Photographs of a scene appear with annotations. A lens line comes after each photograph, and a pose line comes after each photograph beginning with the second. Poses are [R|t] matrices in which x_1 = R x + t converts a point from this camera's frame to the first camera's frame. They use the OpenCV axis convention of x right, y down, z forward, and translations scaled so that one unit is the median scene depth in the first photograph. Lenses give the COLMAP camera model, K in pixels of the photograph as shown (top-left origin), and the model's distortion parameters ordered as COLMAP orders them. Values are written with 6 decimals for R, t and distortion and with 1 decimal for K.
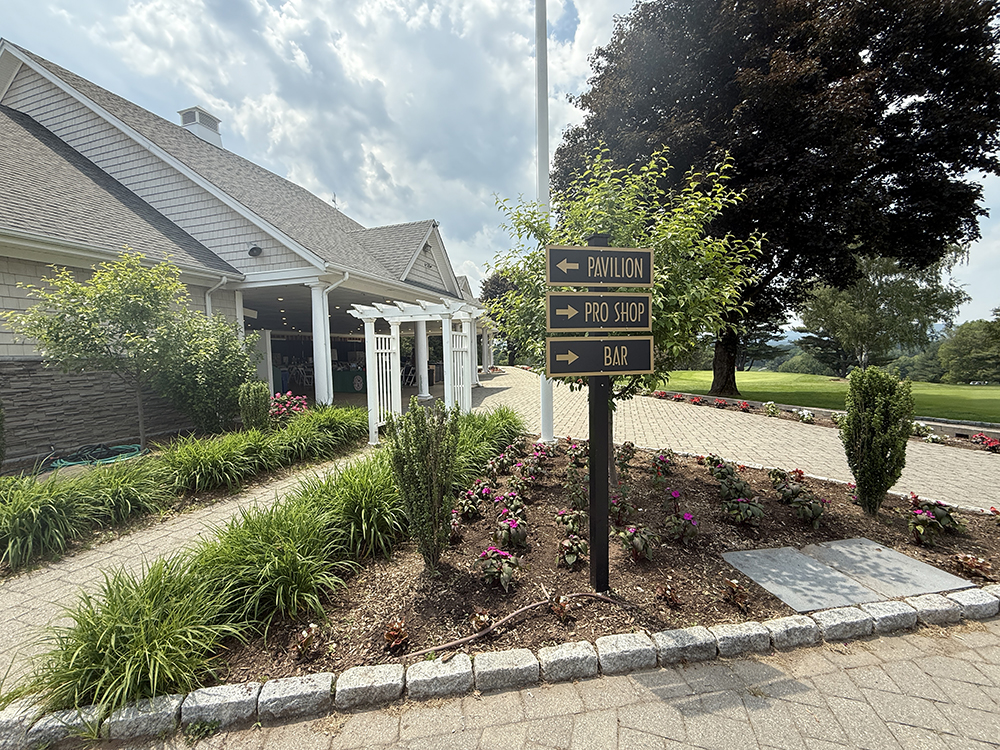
lens RADIAL K [[406.6, 0, 500.6], [0, 406.6, 373.6], [0, 0, 1]] dist [-0.003867, 0.000018]
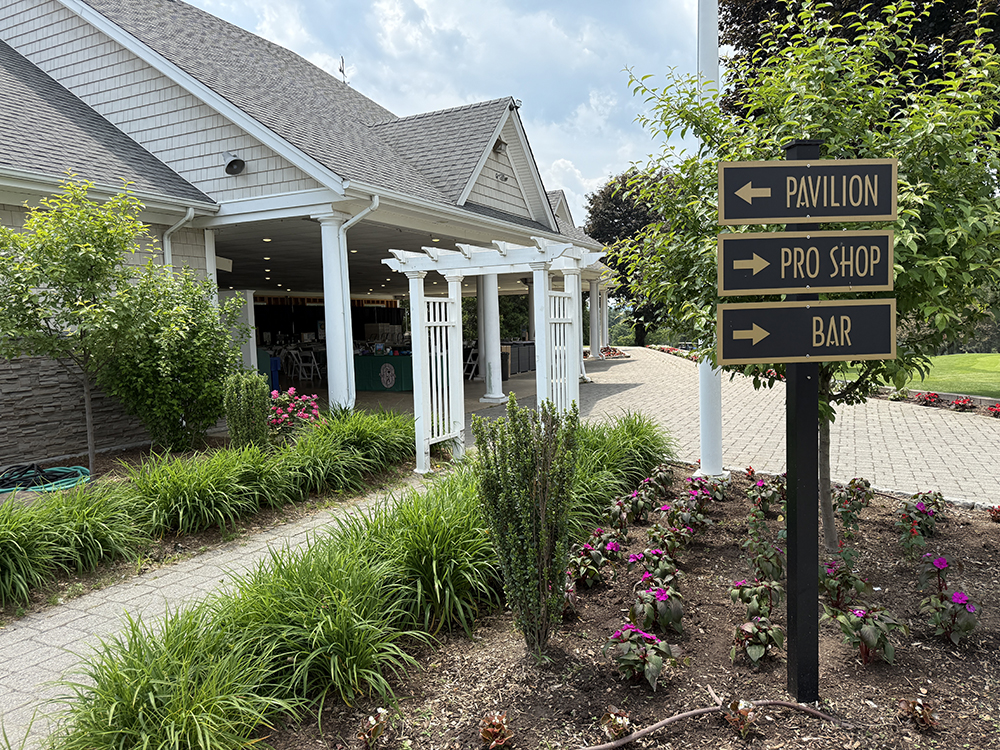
lens RADIAL K [[724.0, 0, 502.3], [0, 724.0, 371.2], [0, 0, 1]] dist [0.051204, -0.061035]
pose [[0.987446, 0.001727, -0.157949, -0.026093], [0.000790, 0.999874, 0.015874, 0.000046], [0.157956, -0.015799, 0.987320, -0.124052]]
